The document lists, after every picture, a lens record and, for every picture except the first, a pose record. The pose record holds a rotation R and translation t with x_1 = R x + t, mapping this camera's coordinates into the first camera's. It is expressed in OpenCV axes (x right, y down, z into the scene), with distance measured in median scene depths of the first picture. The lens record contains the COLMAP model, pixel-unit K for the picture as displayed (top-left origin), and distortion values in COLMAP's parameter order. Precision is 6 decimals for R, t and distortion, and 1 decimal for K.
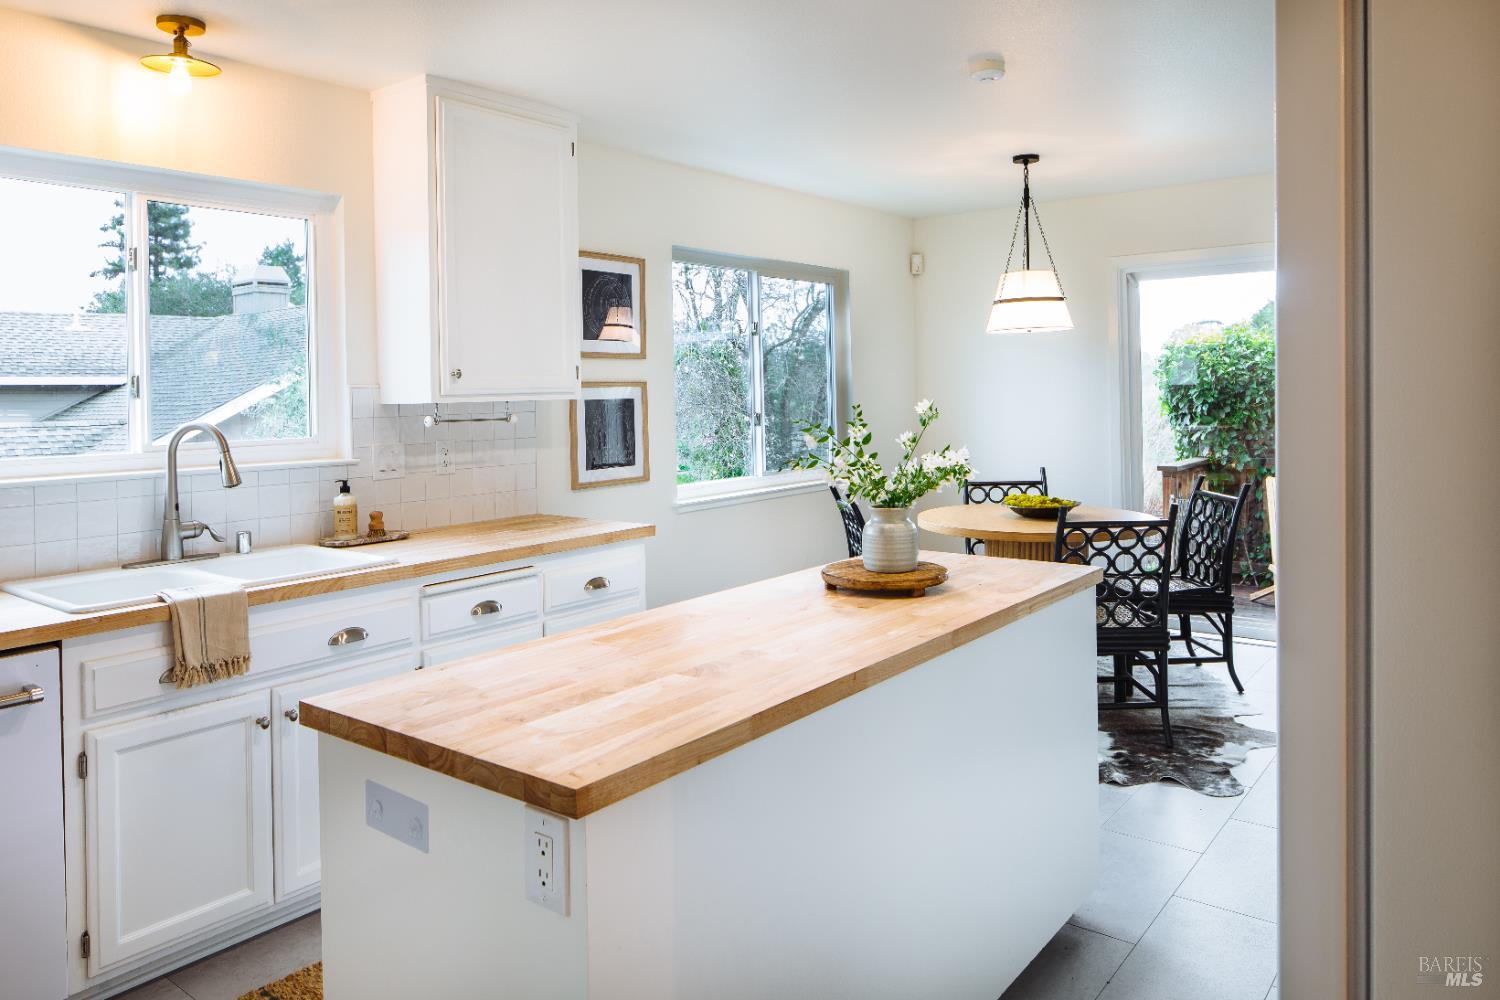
lens RADIAL K [[1022.1, 0, 742.1], [0, 1022.1, 392.5], [0, 0, 1]] dist [-0.005078, -0.003484]
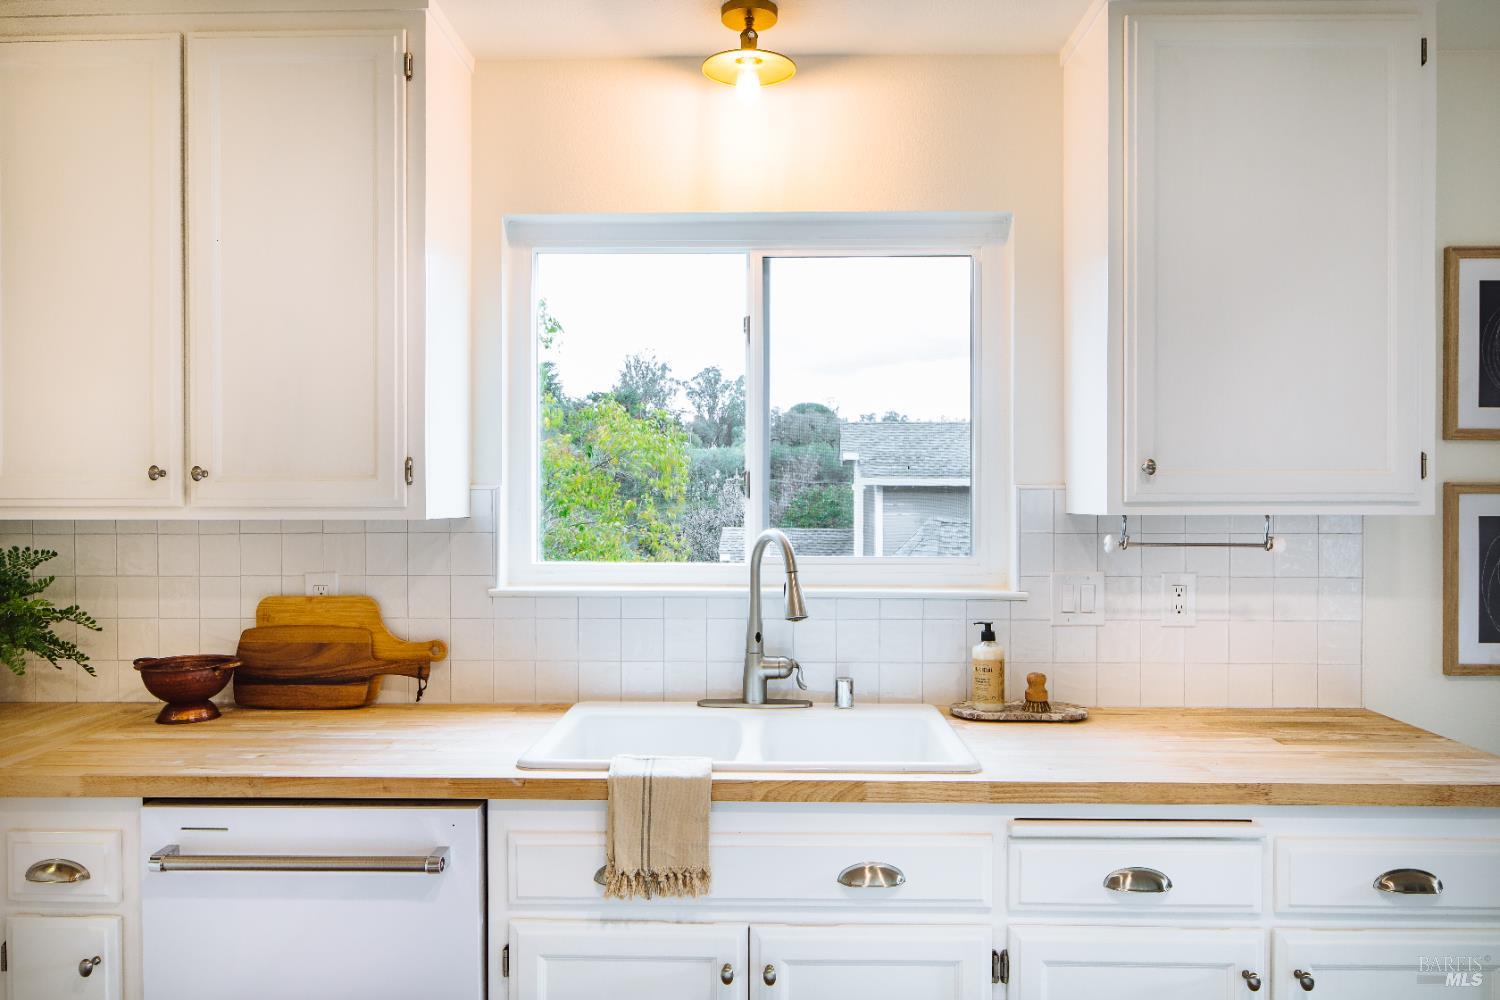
lens RADIAL K [[1024.8, 0, 750.0], [0, 1024.8, 500.0], [0, 0, 1]] dist [-0.003665, -0.000136]
pose [[0.601885, 0.017566, -0.798389, 0.072637], [-0.013966, 0.999837, 0.011469, -0.002907], [0.798460, 0.004247, 0.602032, 0.514981]]
